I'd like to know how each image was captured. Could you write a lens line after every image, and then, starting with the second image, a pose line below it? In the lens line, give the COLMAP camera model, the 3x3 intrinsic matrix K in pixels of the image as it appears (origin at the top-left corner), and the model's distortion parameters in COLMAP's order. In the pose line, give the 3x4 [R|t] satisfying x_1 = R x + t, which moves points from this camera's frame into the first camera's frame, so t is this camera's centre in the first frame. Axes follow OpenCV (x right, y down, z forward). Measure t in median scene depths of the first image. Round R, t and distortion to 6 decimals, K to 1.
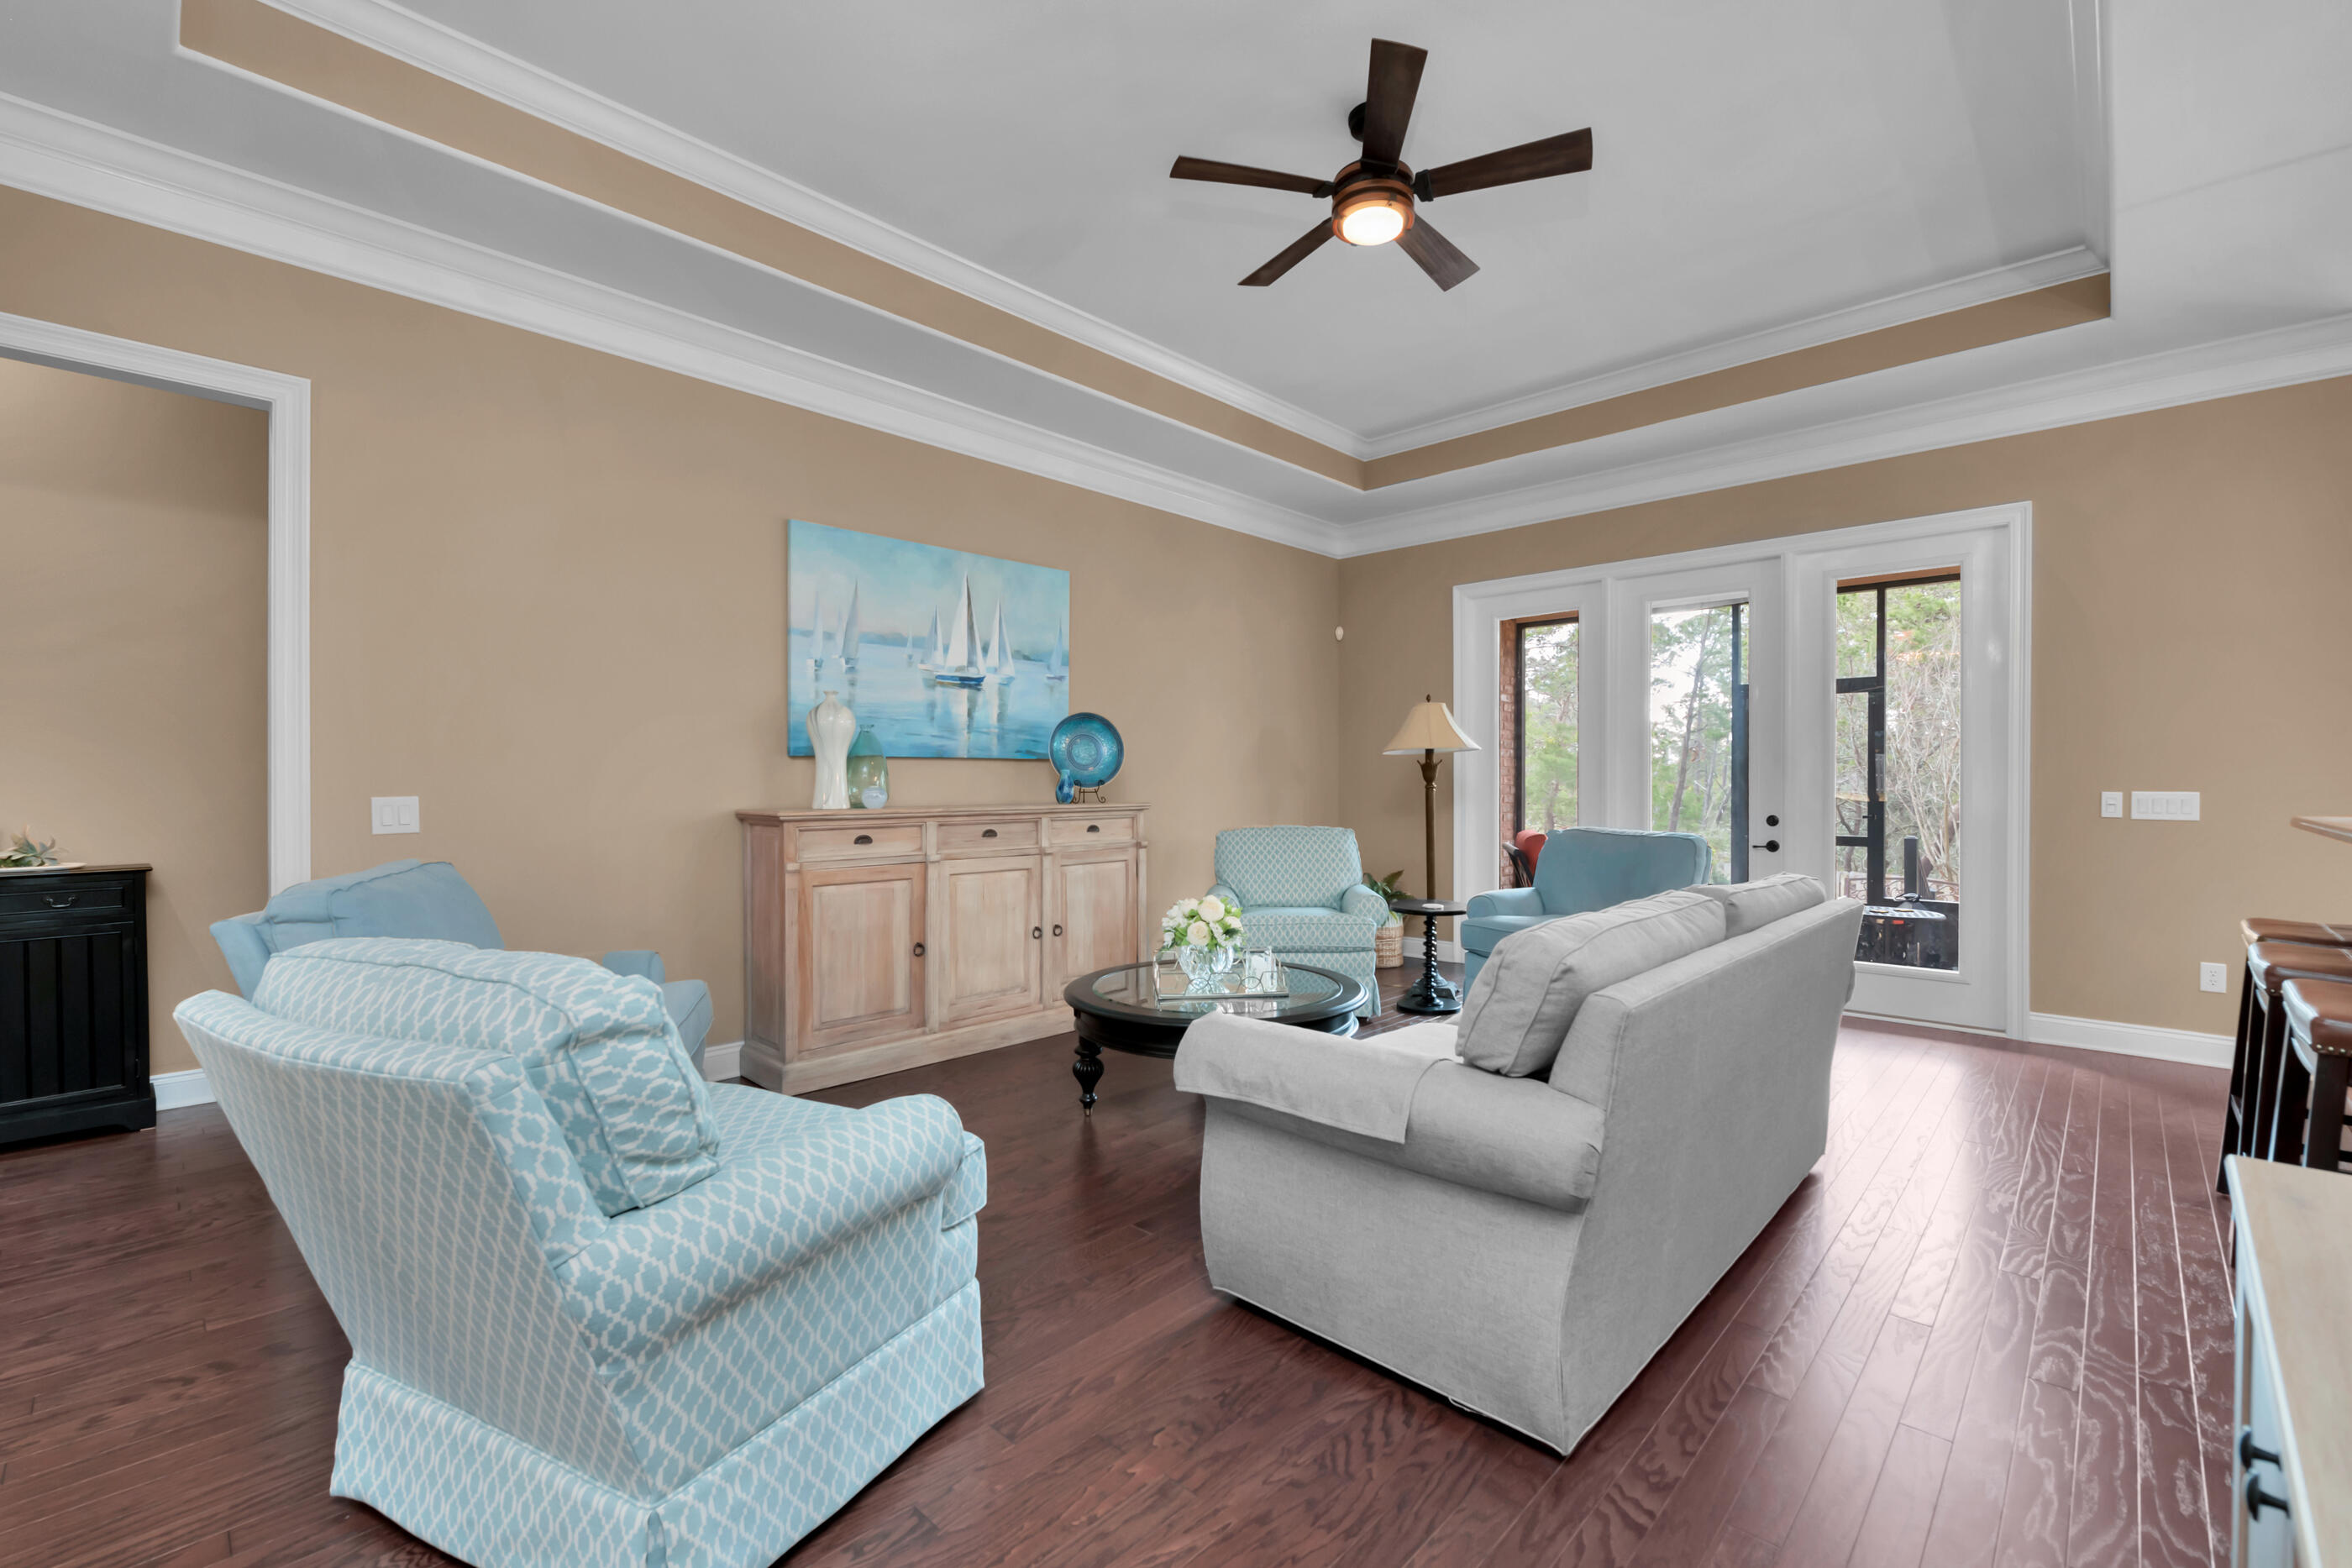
lens RADIAL K [[1002.8, 0, 1186.2], [0, 1002.8, 788.0], [0, 0, 1]] dist [0.000200, -0.000132]
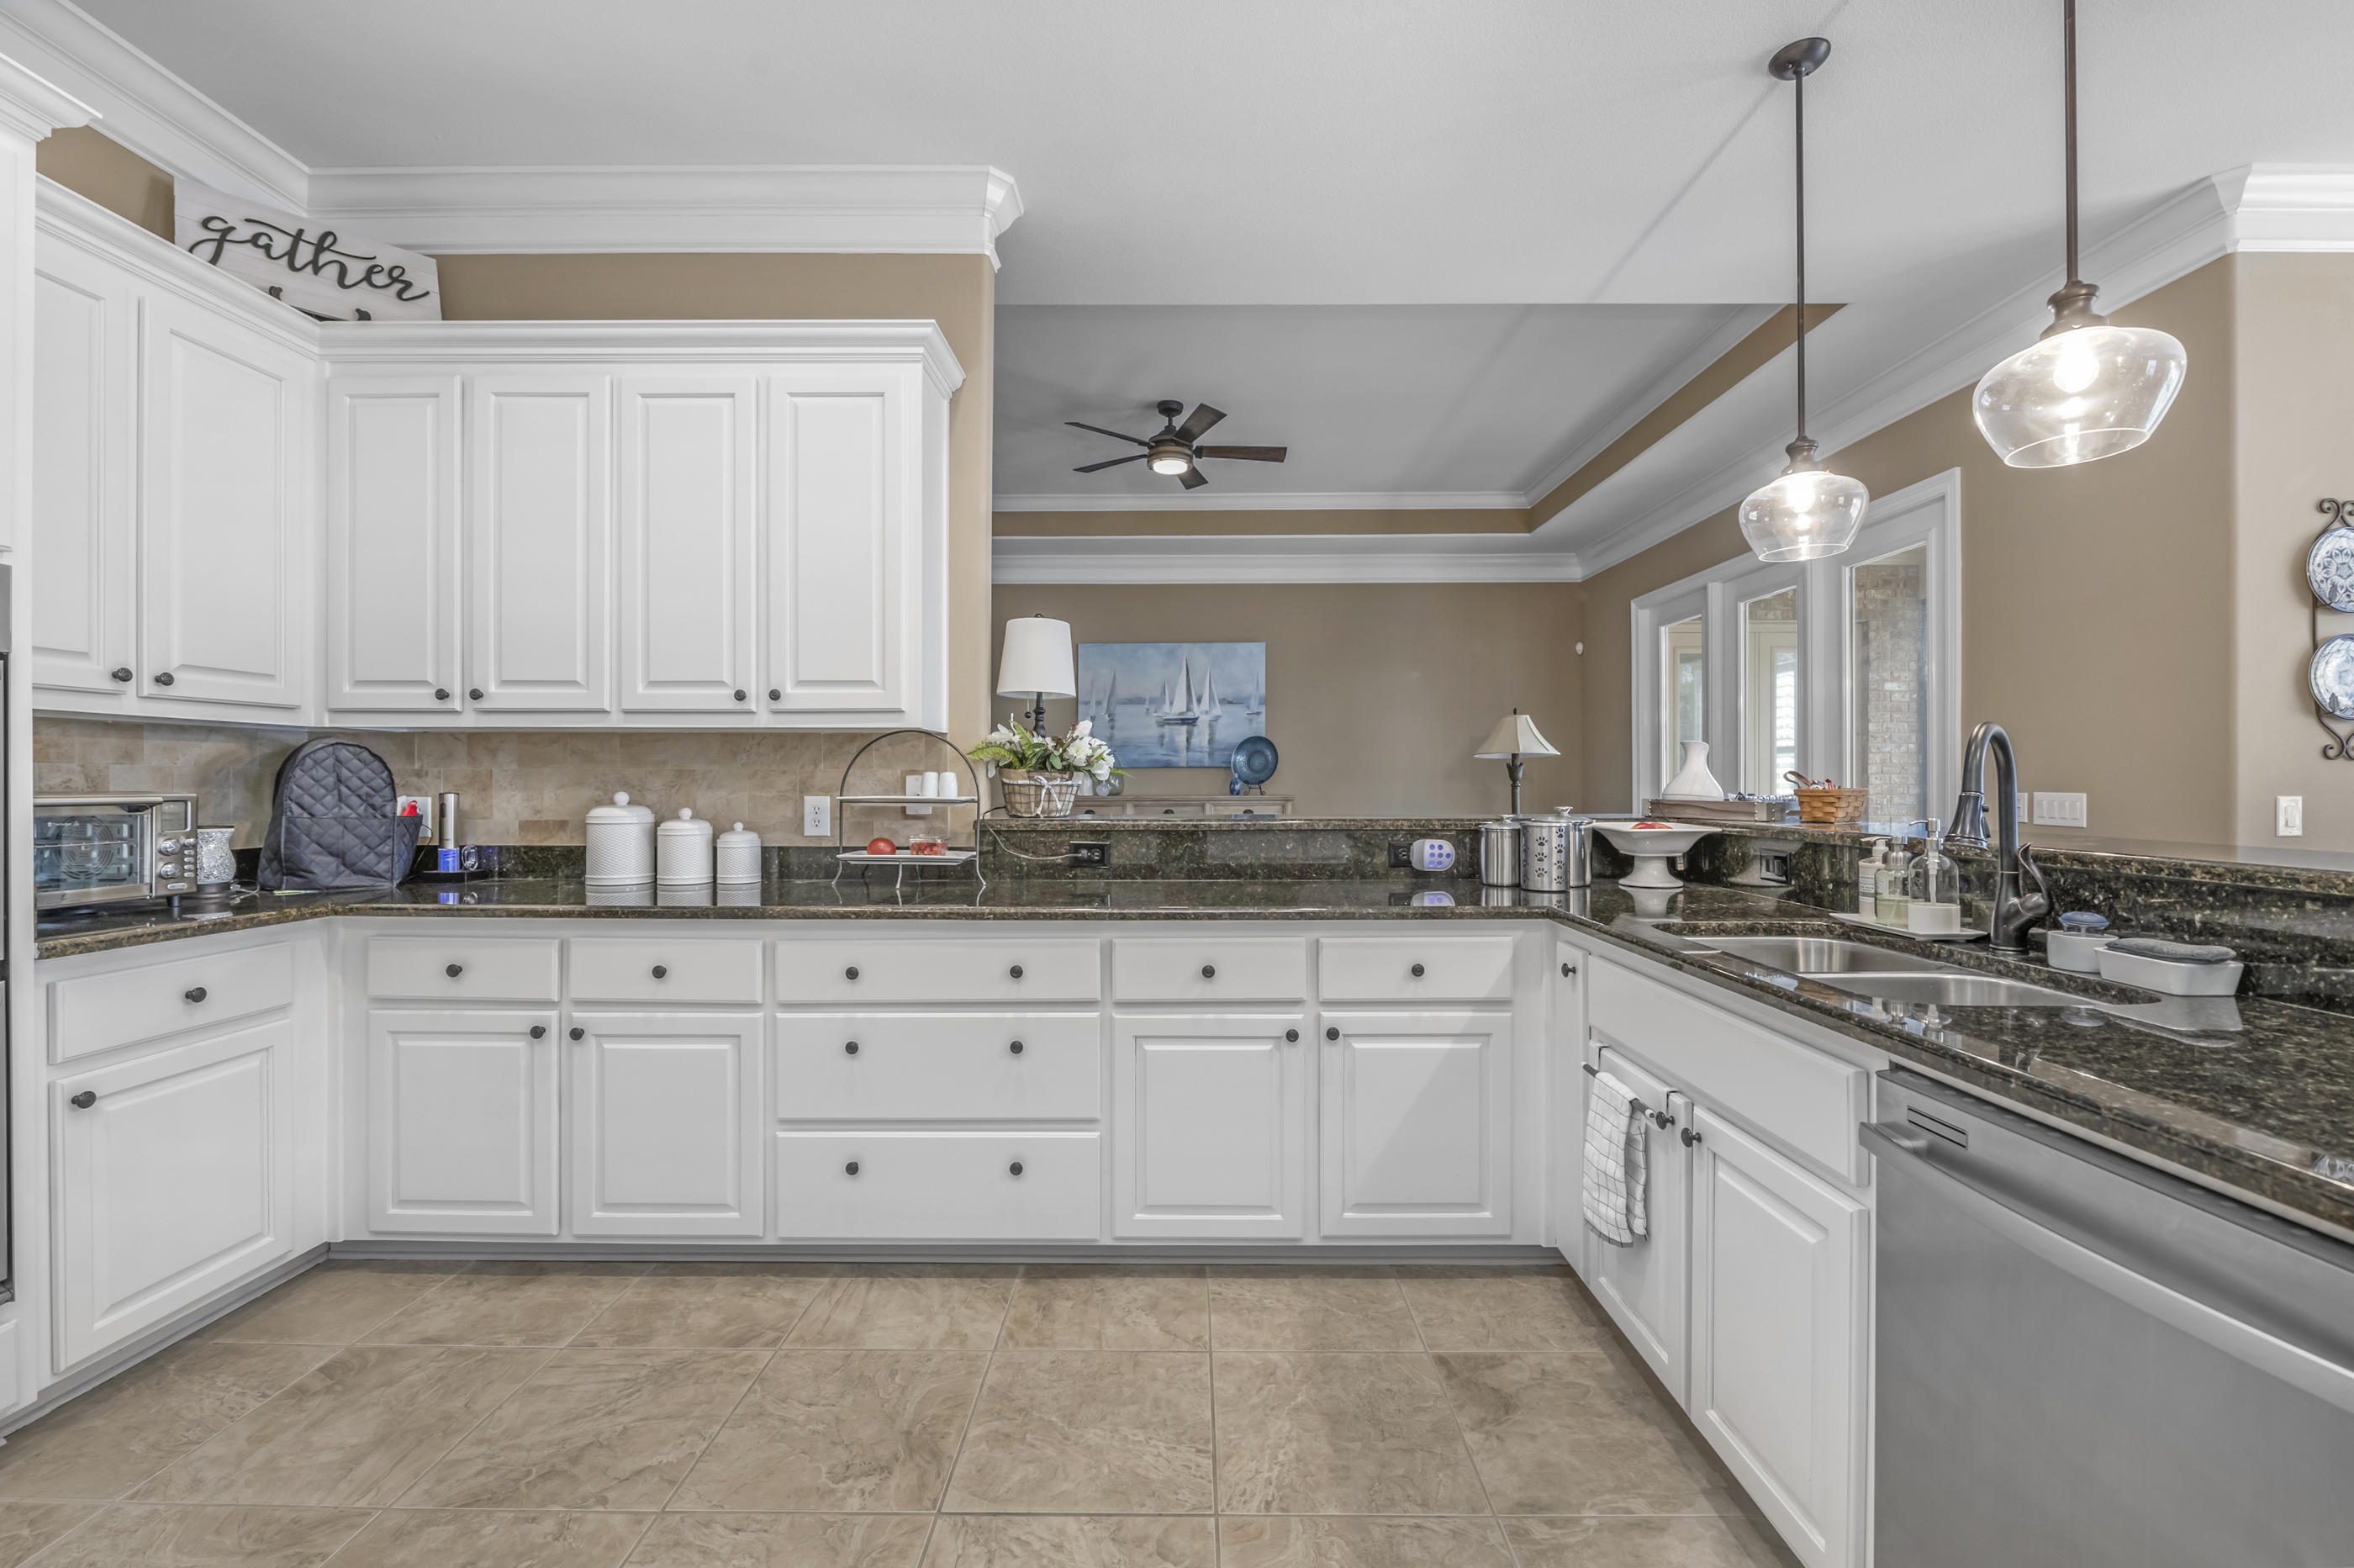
lens RADIAL K [[975.5, 0, 1177.0], [0, 975.5, 784.0], [0, 0, 1]] dist [-0.002453, -0.000751]
pose [[0.675500, 0.000500, -0.737359, 0.987299], [-0.003071, 0.999993, -0.002135, 0.001409], [0.737353, 0.003707, 0.675497, -0.101955]]
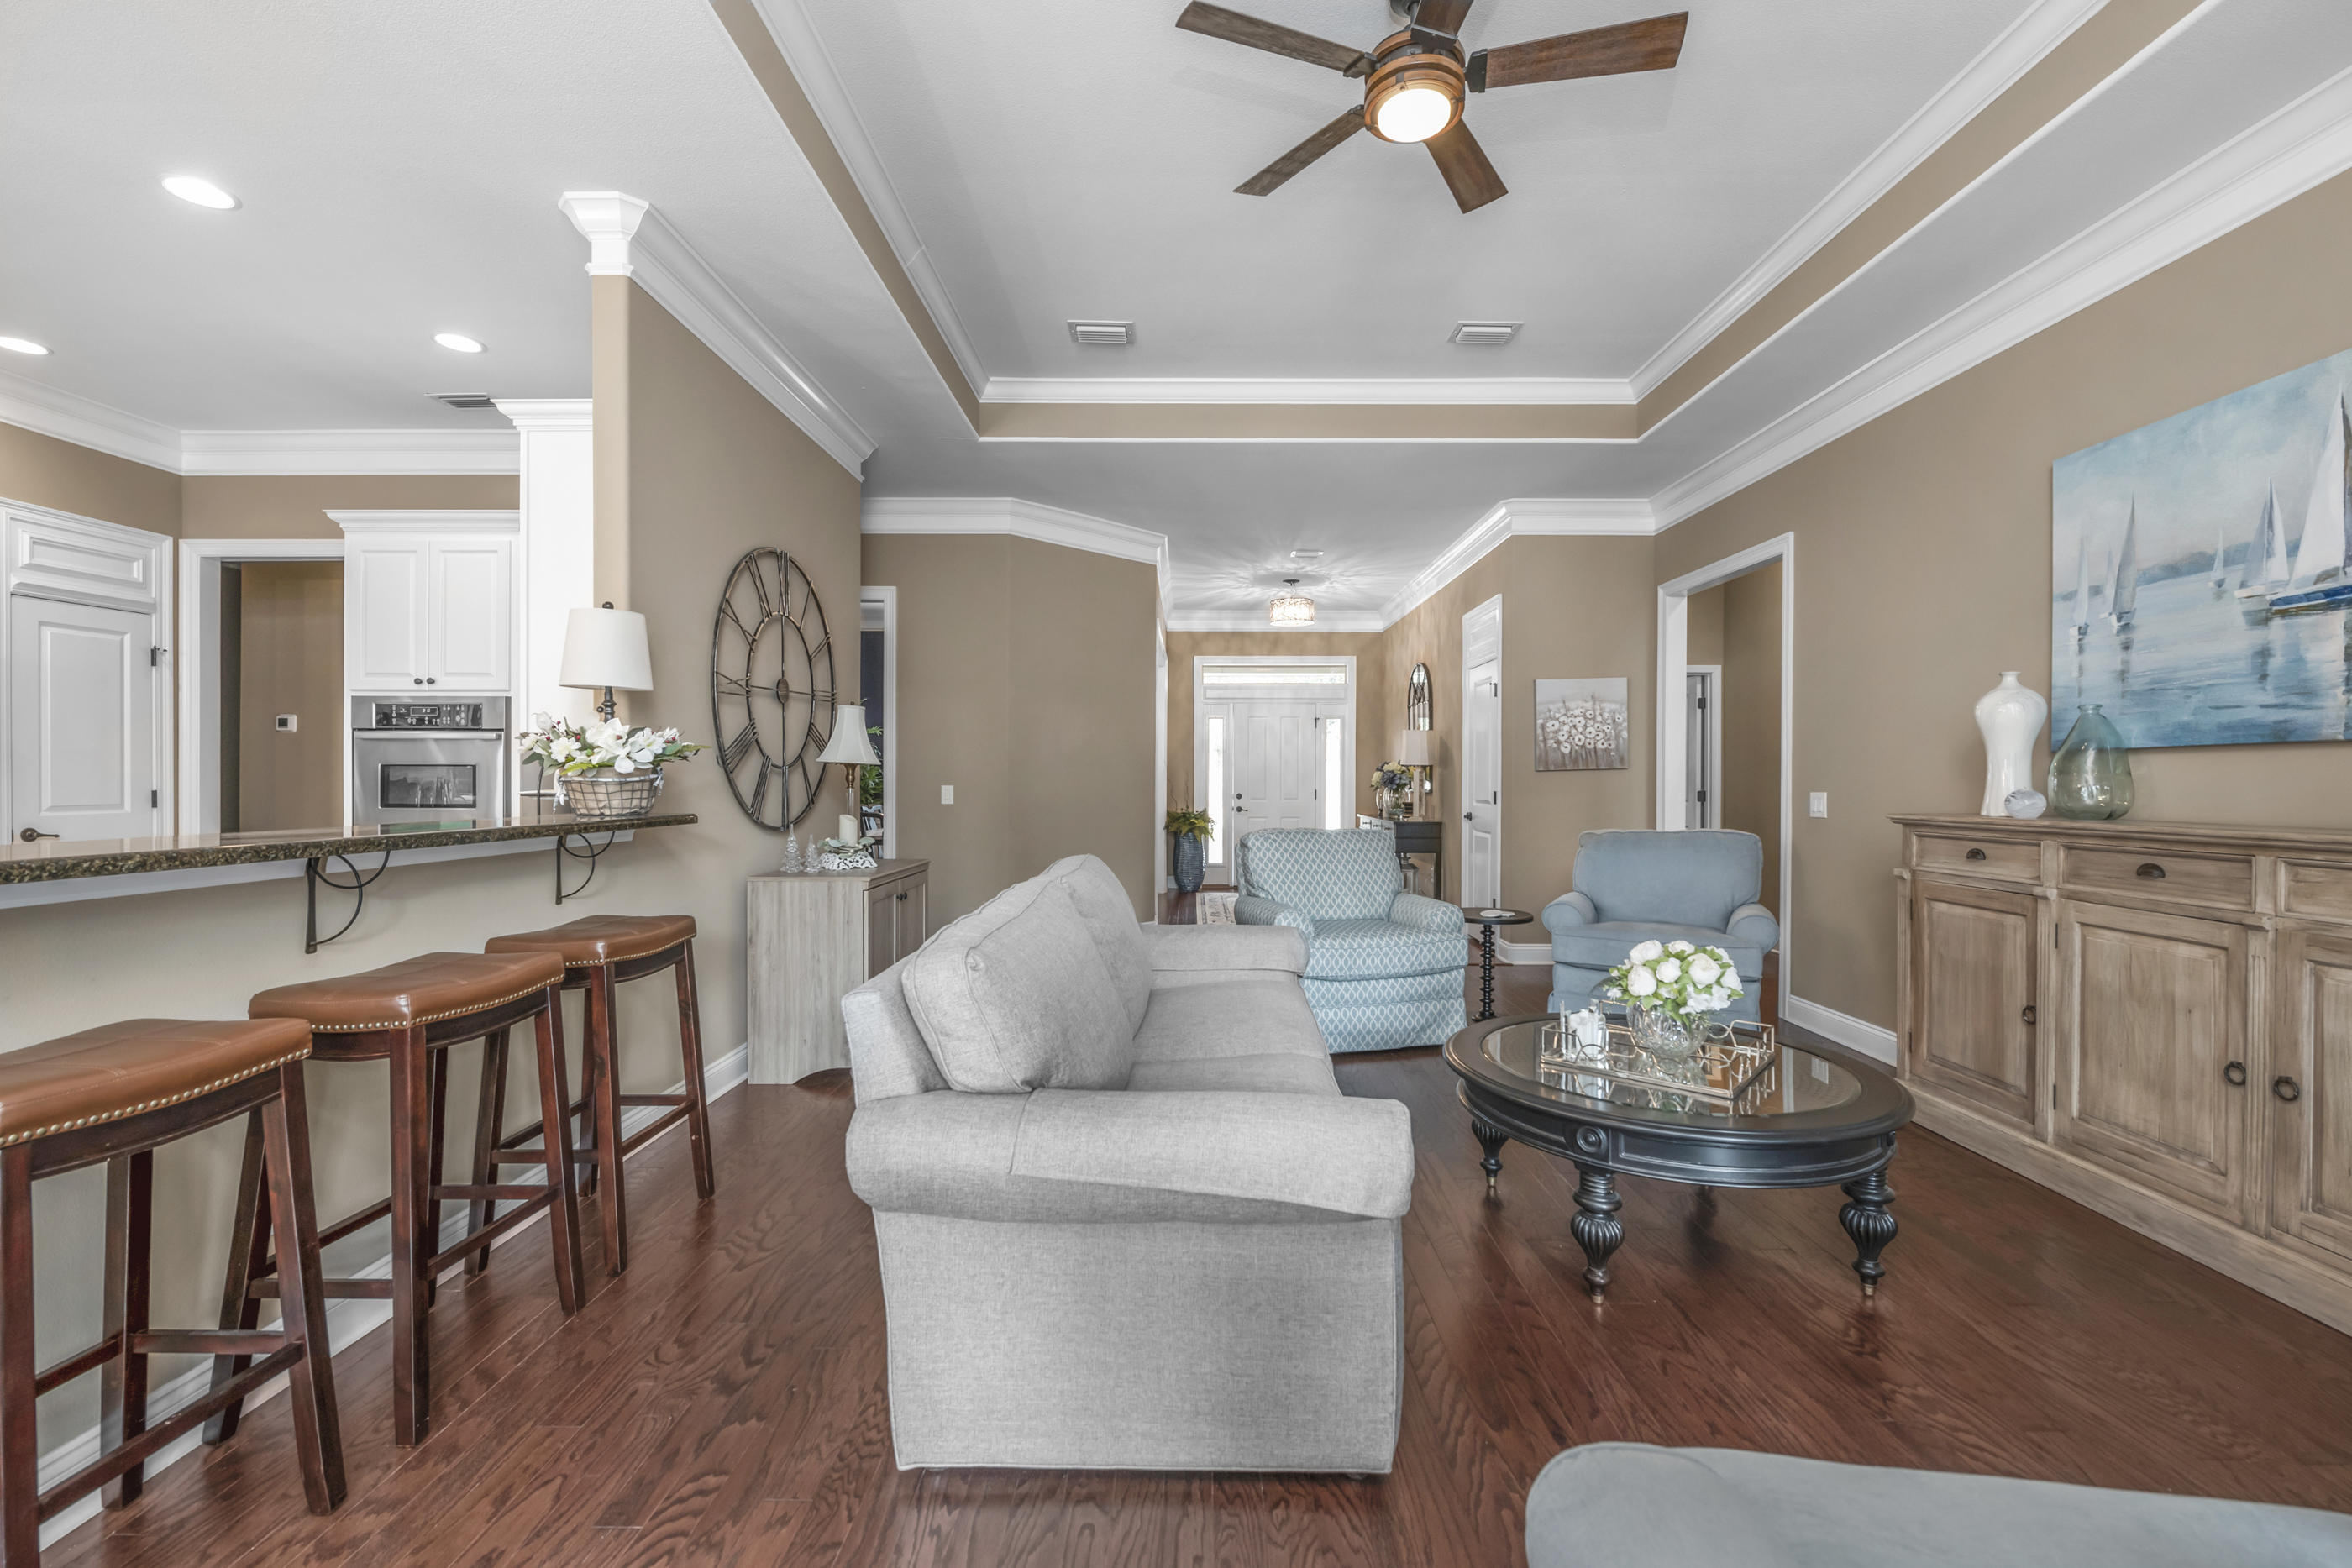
lens RADIAL K [[966.5, 0, 1180.0], [0, 966.5, 780.4], [0, 0, 1]] dist [0.000845, -0.003904]
pose [[-0.740100, -0.002060, -0.672494, 0.590932], [-0.008855, 0.999938, 0.006681, -0.006844], [0.672439, 0.010900, -0.740072, 0.990726]]
